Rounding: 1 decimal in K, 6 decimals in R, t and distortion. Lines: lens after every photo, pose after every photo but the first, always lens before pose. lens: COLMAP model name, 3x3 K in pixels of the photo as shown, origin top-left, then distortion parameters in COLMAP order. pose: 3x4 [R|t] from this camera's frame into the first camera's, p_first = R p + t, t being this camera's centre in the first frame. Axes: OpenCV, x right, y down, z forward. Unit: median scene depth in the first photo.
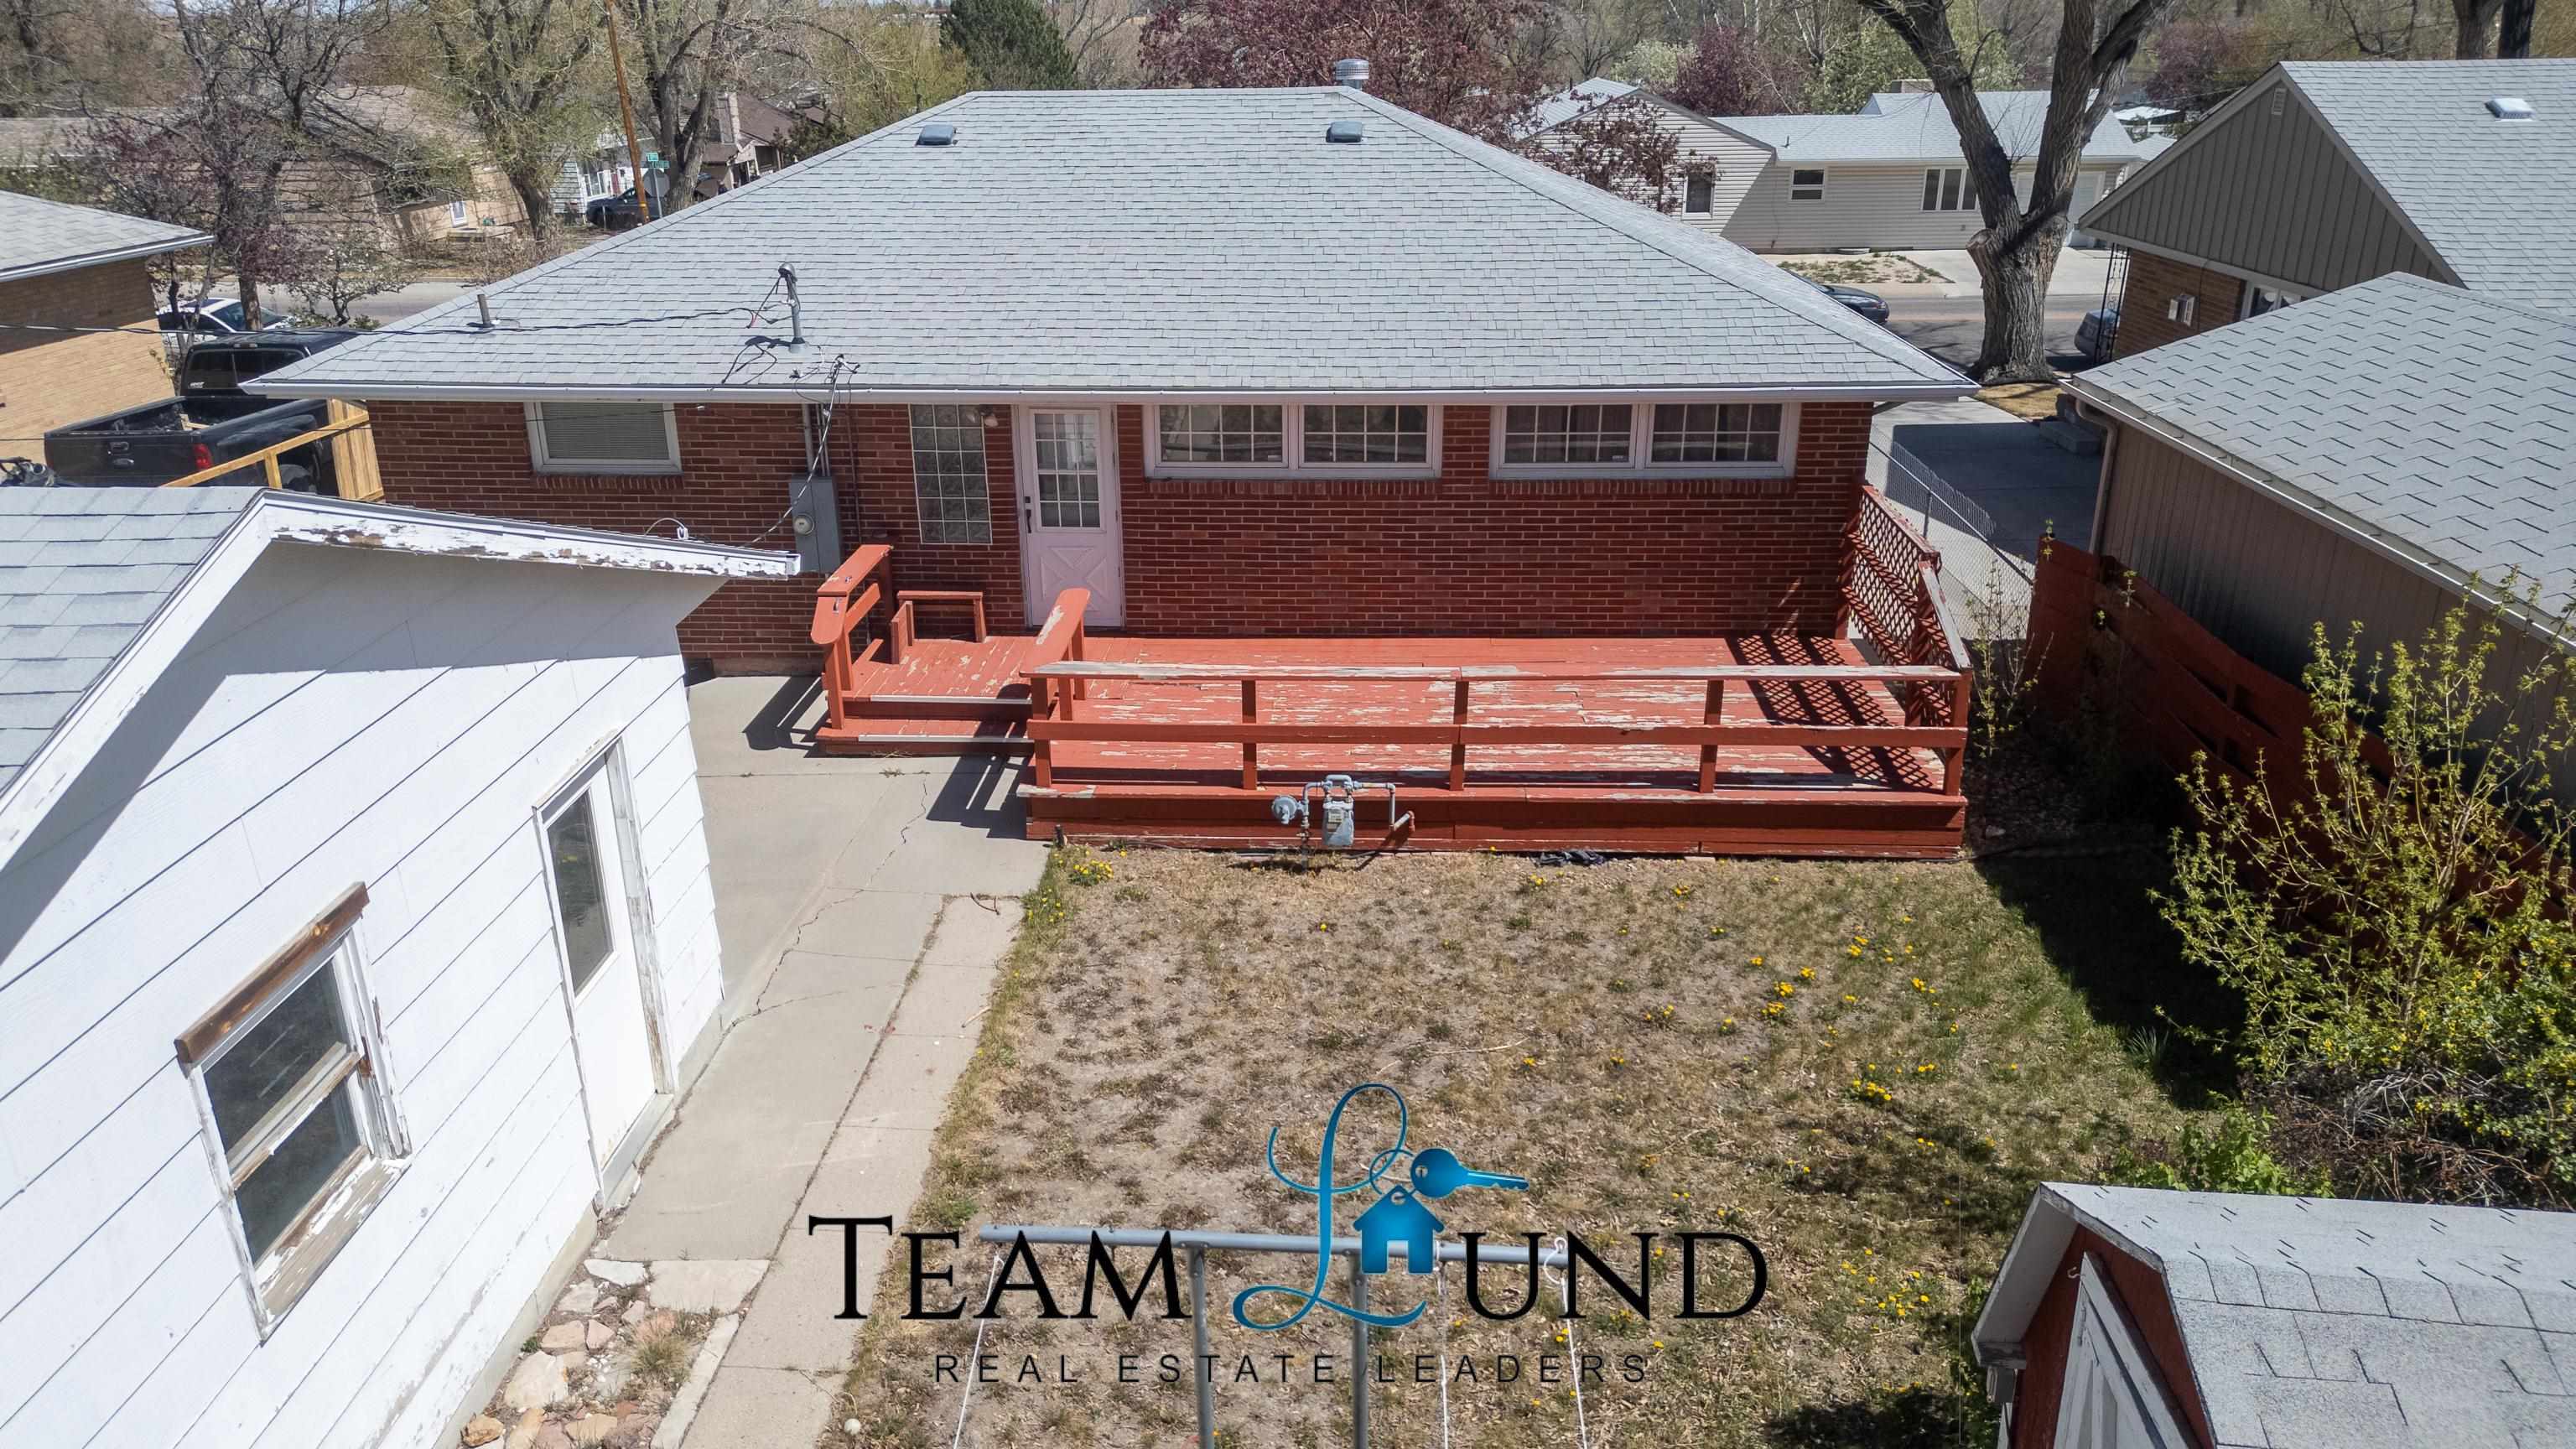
lens RADIAL K [[1786.9, 0, 1288.0], [0, 1786.9, 724.5], [0, 0, 1]] dist [0.069896, -0.069952]
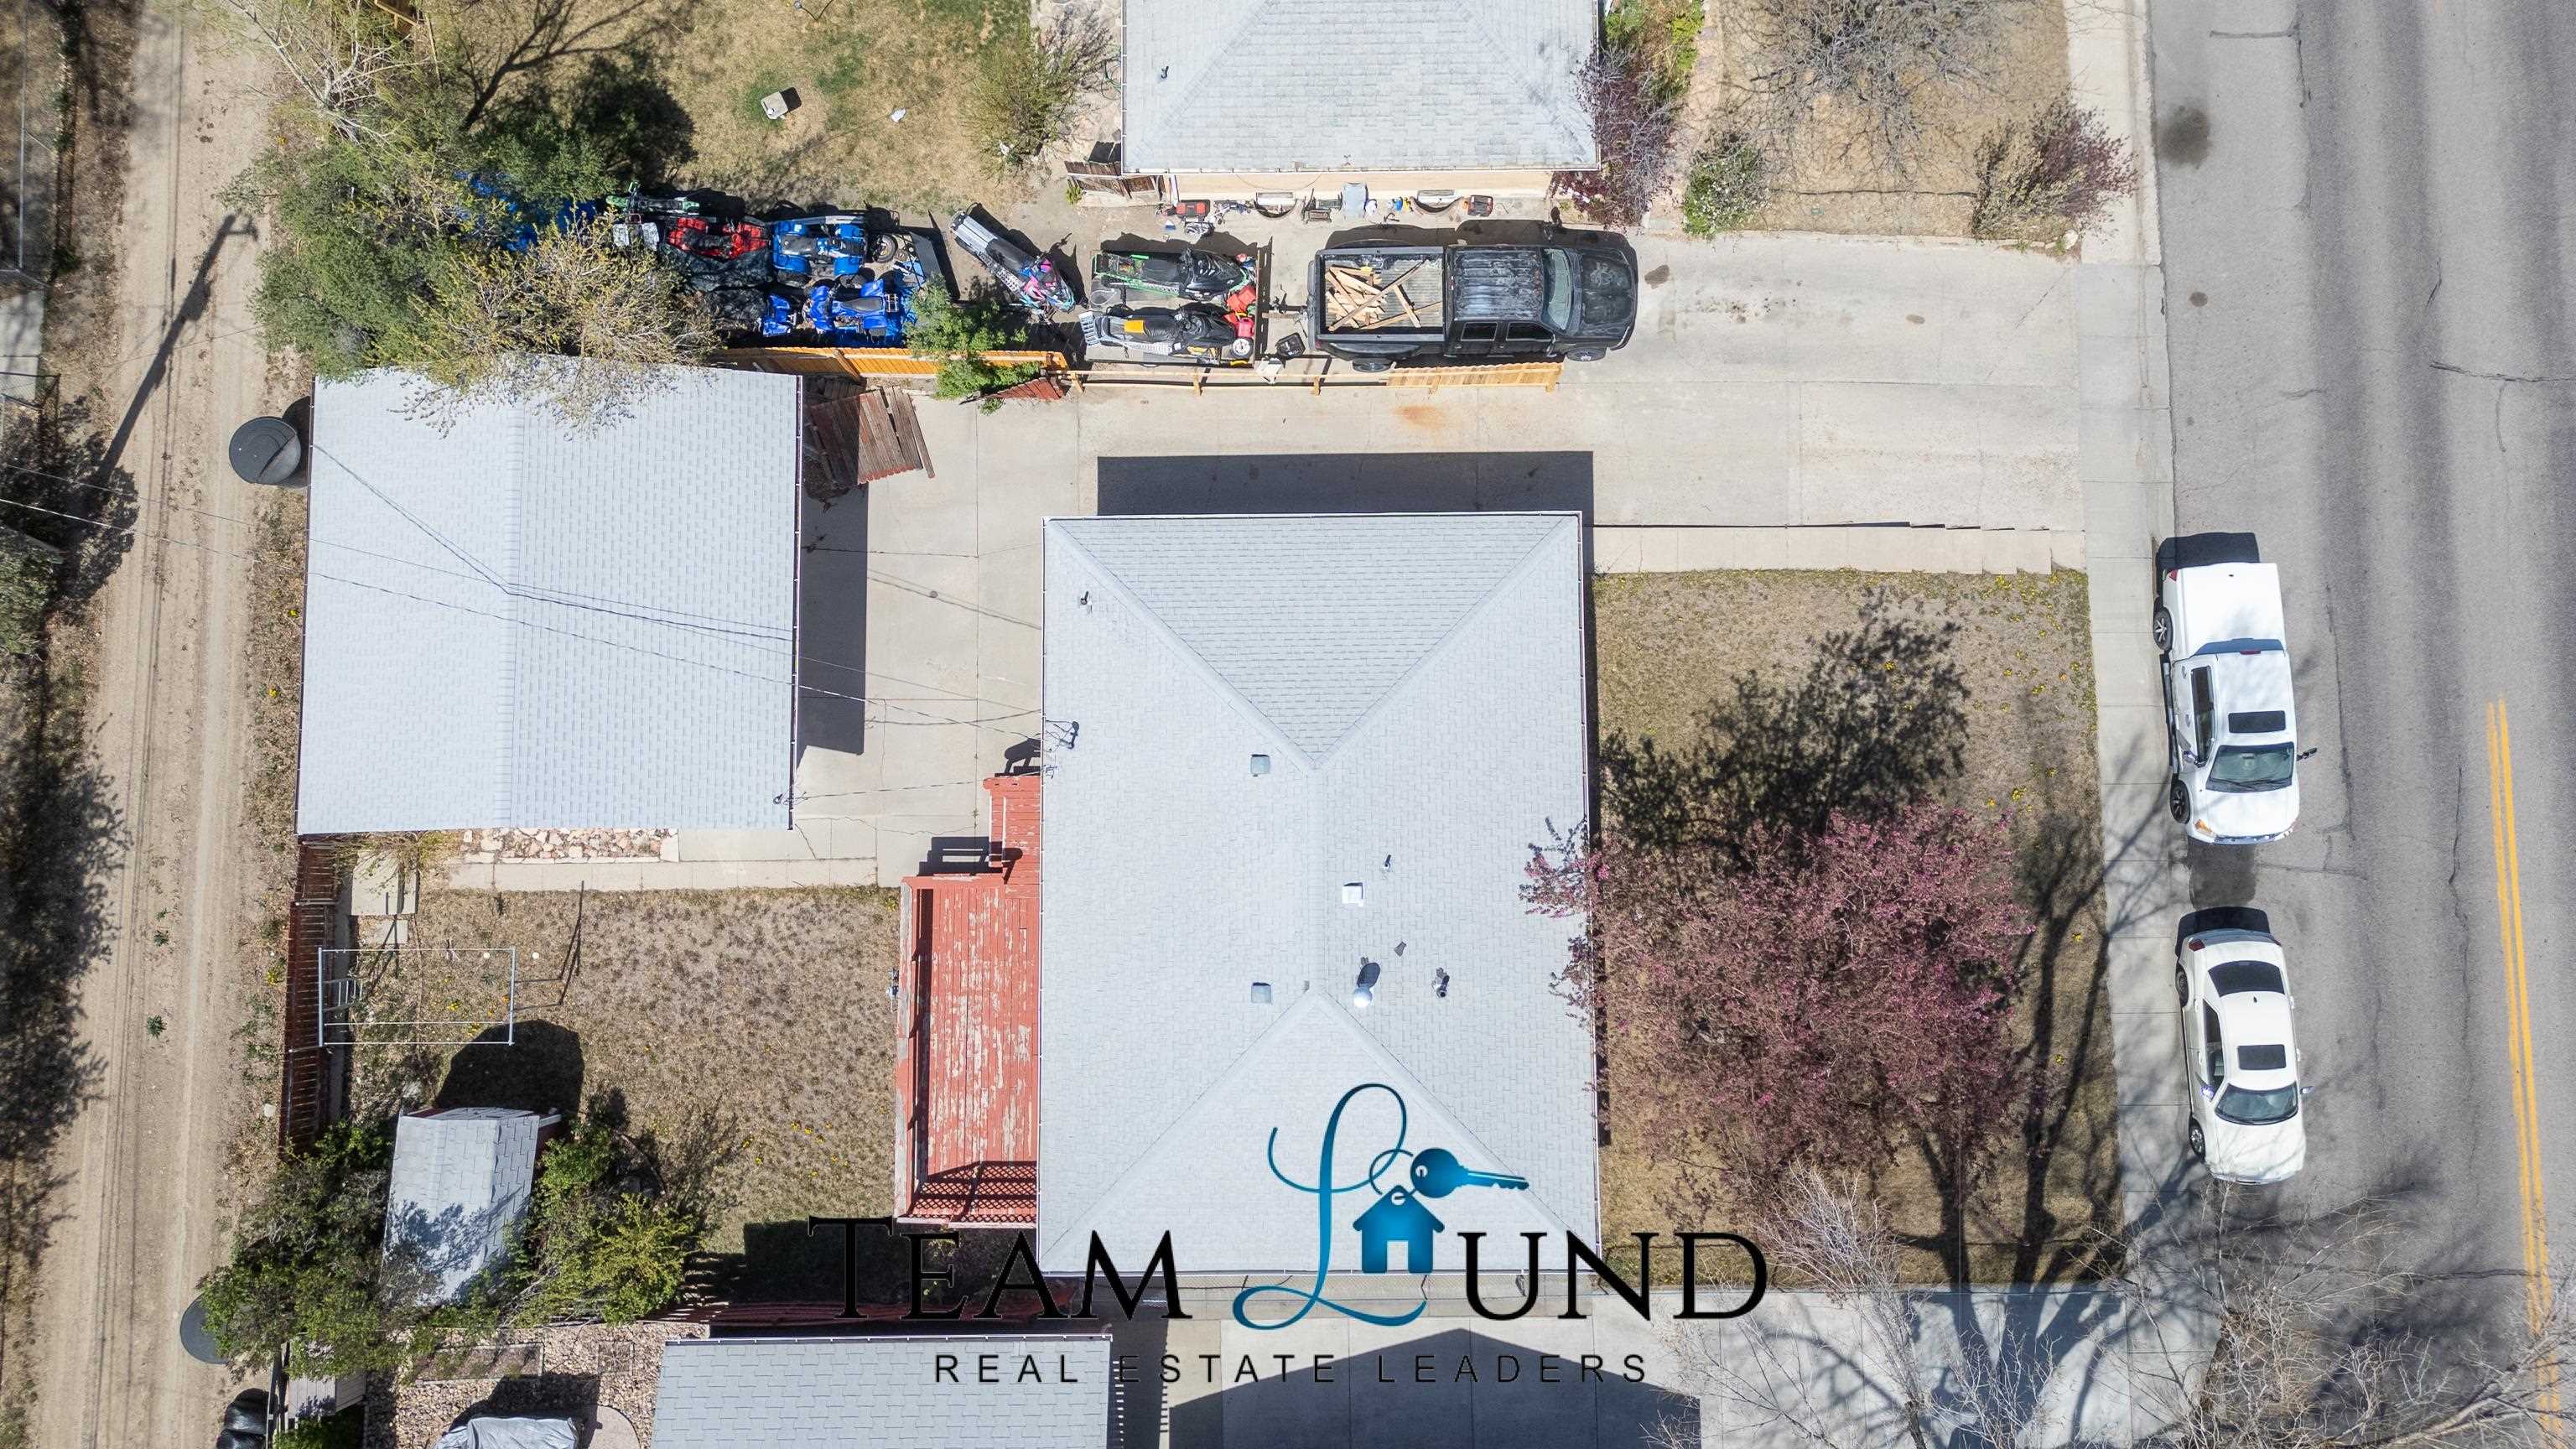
lens RADIAL K [[1788.1, 0, 1288.0], [0, 1788.1, 724.5], [0, 0, 1]] dist [0.007516, 0.003884]
pose [[0.054117, 0.994741, -0.086956, -0.110479], [-0.368771, 0.100837, 0.924035, -2.774400], [0.927944, -0.017940, 0.372289, 0.516440]]
